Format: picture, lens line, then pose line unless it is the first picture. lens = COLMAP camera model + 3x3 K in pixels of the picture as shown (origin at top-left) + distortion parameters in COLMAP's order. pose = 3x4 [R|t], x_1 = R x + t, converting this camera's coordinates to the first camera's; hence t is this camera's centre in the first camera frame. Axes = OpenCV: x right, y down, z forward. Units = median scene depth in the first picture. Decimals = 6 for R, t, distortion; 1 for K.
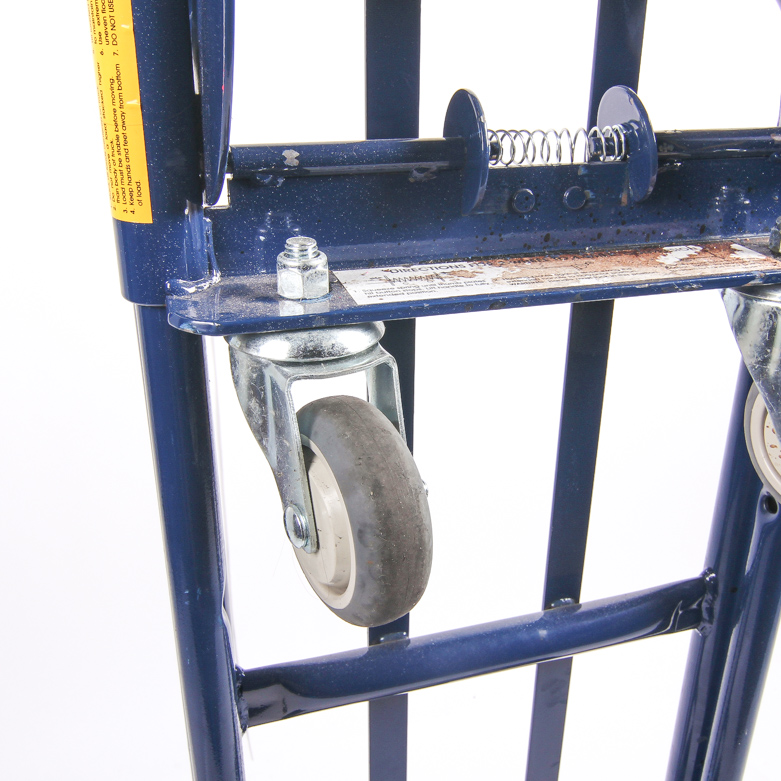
lens RADIAL K [[851.0, 0, 412.0], [0, 851.0, 388.7], [0, 0, 1]] dist [0.001774, -0.035821]
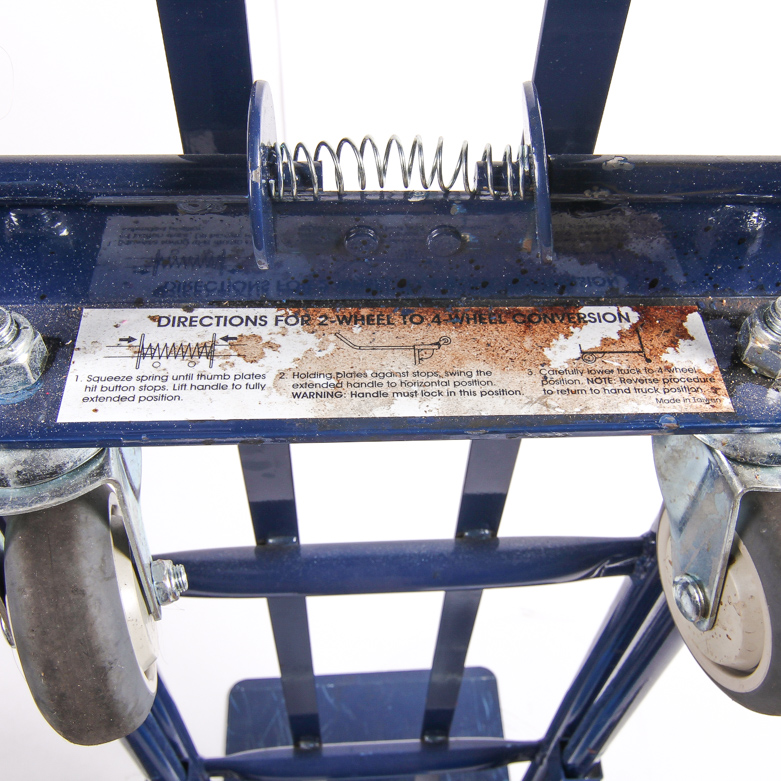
lens RADIAL K [[851.0, 0, 412.0], [0, 851.0, 388.7], [0, 0, 1]] dist [0.001774, -0.035821]
pose [[0.972867, 0.195329, -0.124003, 0.300983], [-0.120907, 0.886168, 0.447312, -0.459581], [0.197261, -0.420182, 0.885740, 0.392615]]
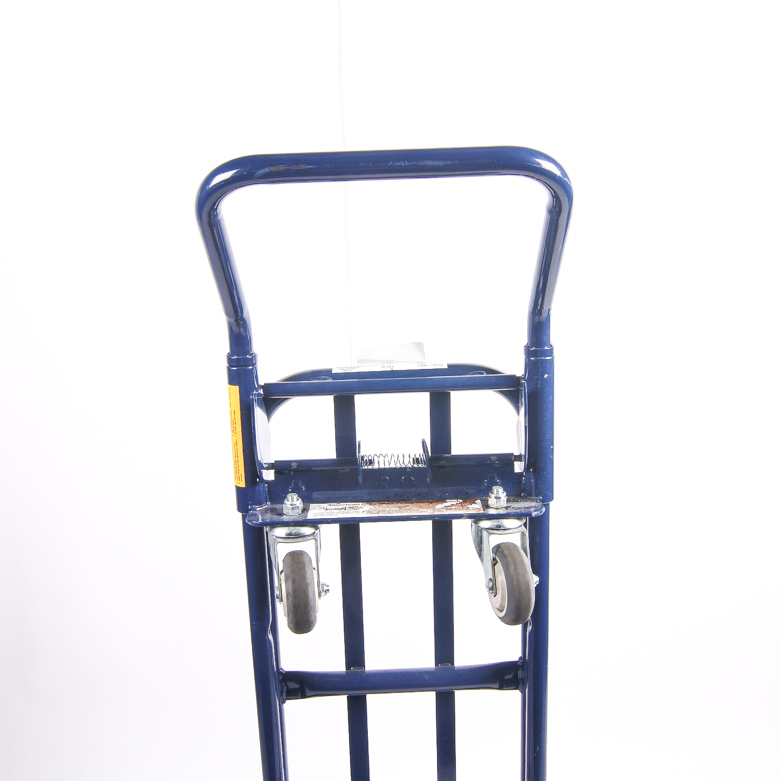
lens RADIAL K [[737.9, 0, 390.5], [0, 737.9, 390.5], [0, 0, 1]] dist [-0.056655, -0.001205]
pose [[0.957821, 0.013706, -0.287038, 0.861659], [-0.075006, 0.976161, -0.203676, -0.033382], [0.277404, 0.216614, 0.936016, -1.270767]]
